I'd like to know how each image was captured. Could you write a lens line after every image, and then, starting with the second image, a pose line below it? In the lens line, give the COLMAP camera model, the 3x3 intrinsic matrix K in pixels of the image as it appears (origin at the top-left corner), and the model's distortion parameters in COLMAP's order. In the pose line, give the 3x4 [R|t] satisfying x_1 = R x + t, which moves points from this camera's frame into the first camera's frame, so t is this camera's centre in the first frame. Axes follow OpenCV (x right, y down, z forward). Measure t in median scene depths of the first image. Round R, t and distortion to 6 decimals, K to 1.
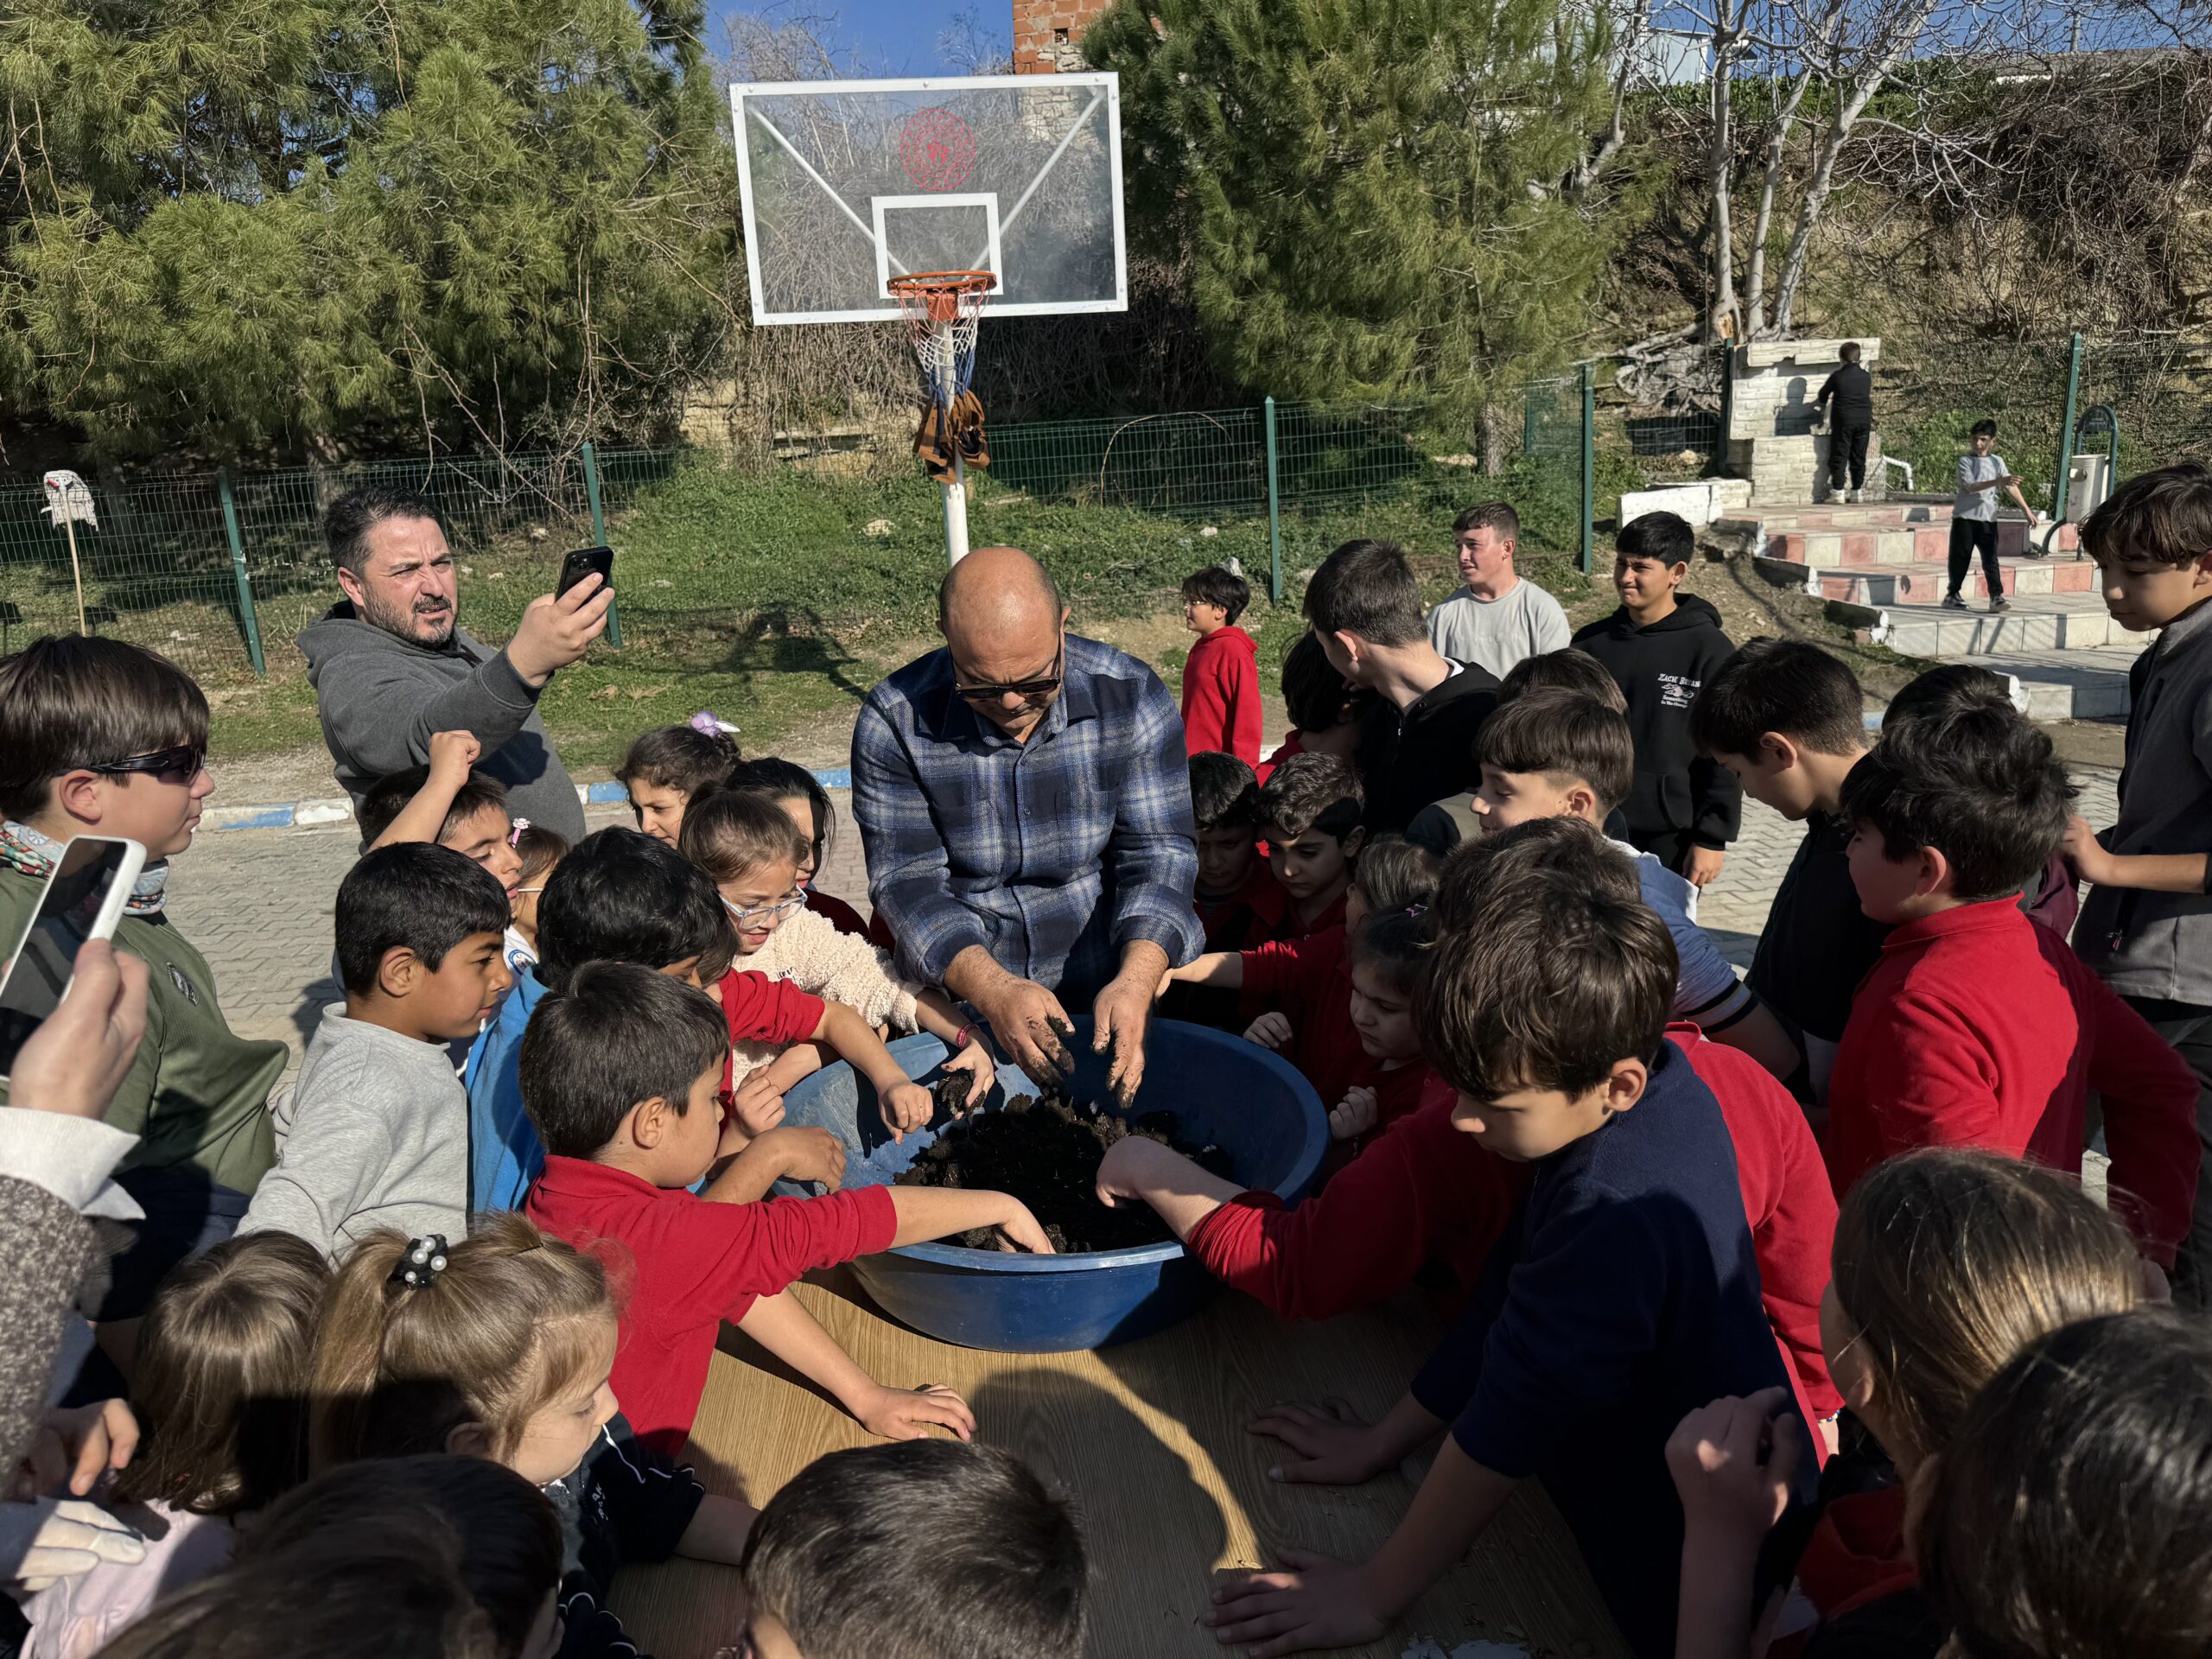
lens RADIAL K [[1552.2, 0, 1103.0], [0, 1552.2, 806.5], [0, 0, 1]] dist [0.068582, -0.125752]
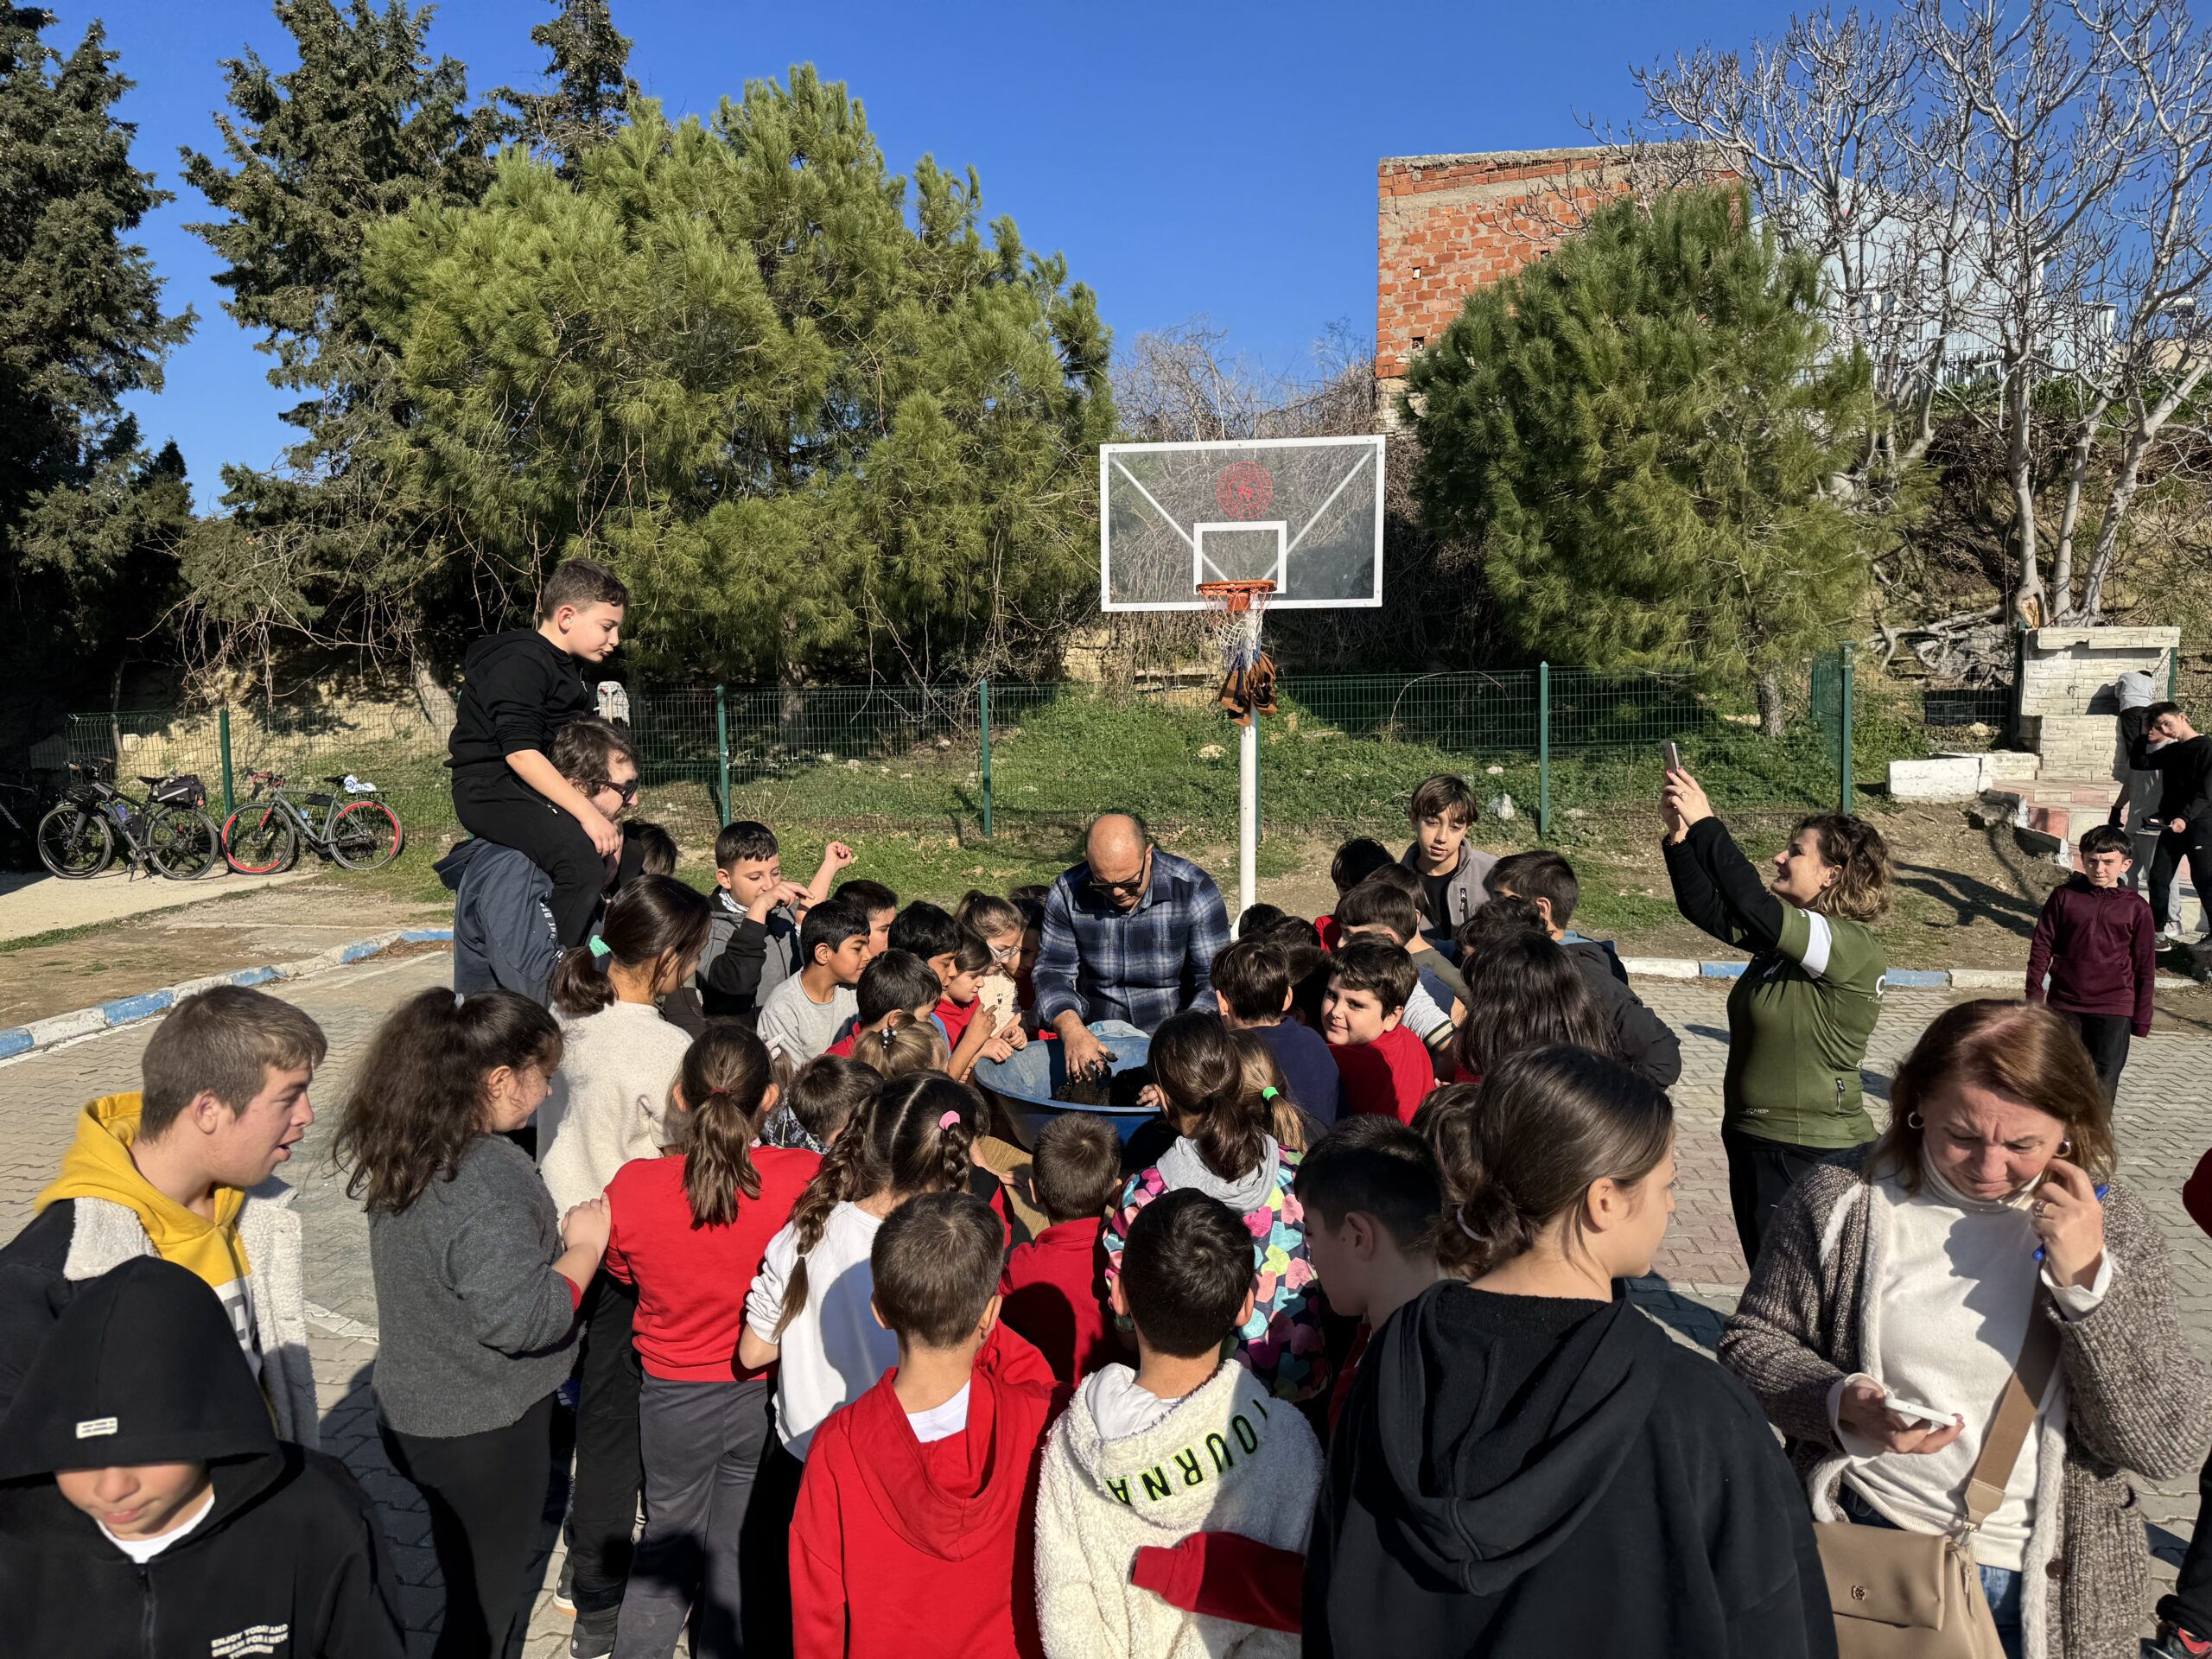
lens RADIAL K [[1543.7, 0, 1100.0], [0, 1543.7, 832.9], [0, 0, 1]] dist [0.118530, -0.189149]
pose [[0.967767, 0.070560, -0.241760, 0.068549], [-0.098655, 0.989445, -0.106140, 0.019527], [0.231719, 0.126569, 0.964514, -0.171797]]
